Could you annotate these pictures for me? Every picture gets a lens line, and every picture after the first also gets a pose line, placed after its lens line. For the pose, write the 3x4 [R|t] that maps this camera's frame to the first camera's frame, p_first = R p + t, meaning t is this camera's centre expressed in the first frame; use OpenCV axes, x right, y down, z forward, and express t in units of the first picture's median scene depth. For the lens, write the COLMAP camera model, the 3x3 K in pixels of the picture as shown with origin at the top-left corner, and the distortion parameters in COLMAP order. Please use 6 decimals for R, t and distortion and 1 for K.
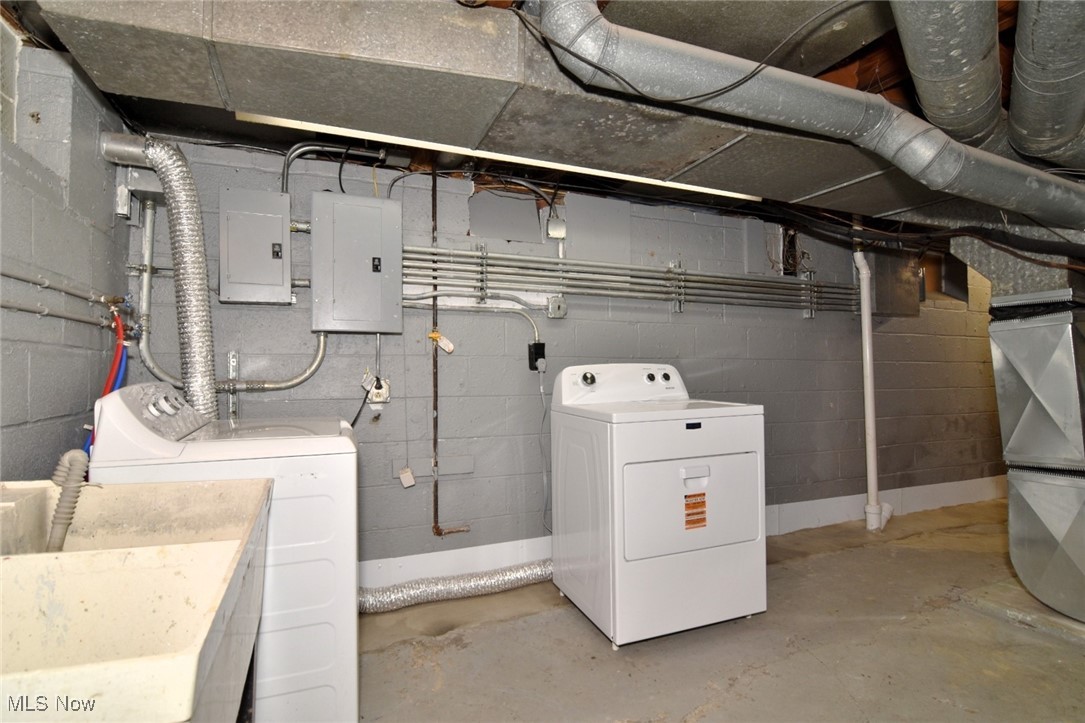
lens RADIAL K [[532.0, 0, 549.3], [0, 532.0, 359.5], [0, 0, 1]] dist [-0.024202, -0.001577]
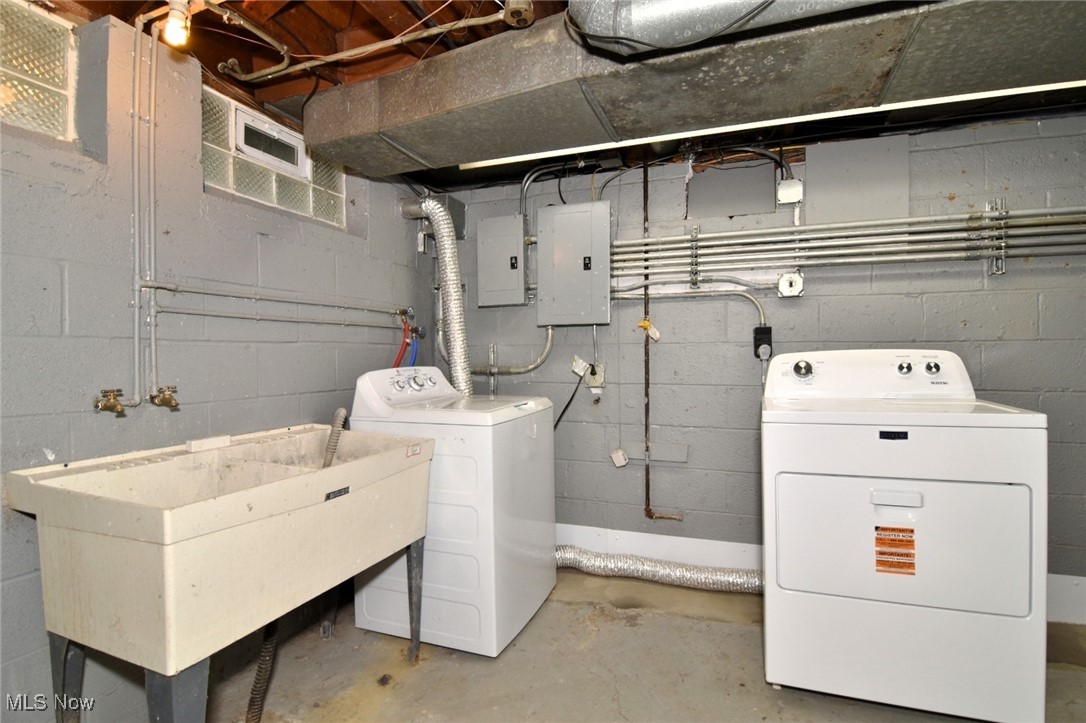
lens RADIAL K [[532.5, 0, 549.9], [0, 532.5, 359.5], [0, 0, 1]] dist [-0.024202, -0.001577]
pose [[0.723215, 0.003627, -0.690614, 0.370079], [0.015989, 0.999630, 0.021994, -0.002550], [0.690438, -0.026949, 0.722889, 0.128460]]
